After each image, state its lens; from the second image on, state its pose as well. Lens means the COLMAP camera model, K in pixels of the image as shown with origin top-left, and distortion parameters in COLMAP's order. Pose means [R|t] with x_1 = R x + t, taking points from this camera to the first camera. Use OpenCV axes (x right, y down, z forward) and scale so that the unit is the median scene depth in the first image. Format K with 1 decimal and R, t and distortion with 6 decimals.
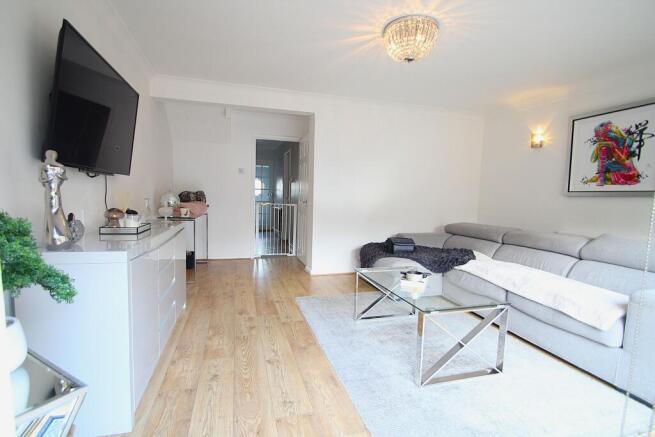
lens RADIAL K [[304.8, 0, 323.8], [0, 304.8, 218.4], [0, 0, 1]] dist [0.000170, -0.000386]
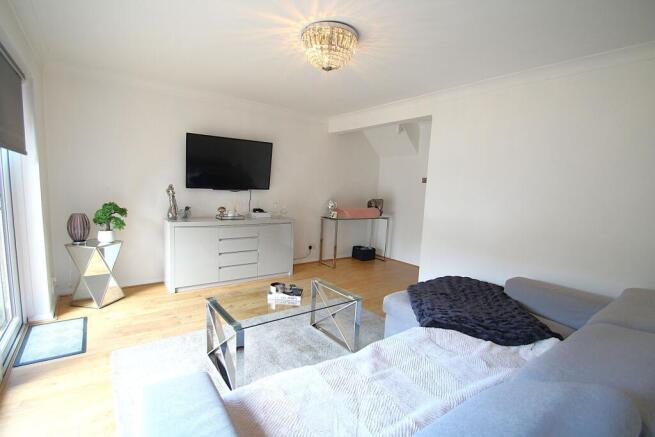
lens RADIAL K [[304.8, 0, 324.6], [0, 304.8, 220.1], [0, 0, 1]] dist [0.000170, -0.000386]
pose [[0.356255, 0.098169, -0.929218, 1.306175], [-0.099825, 0.992773, 0.066612, -0.129123], [0.929041, 0.069028, 0.363480, 0.745058]]
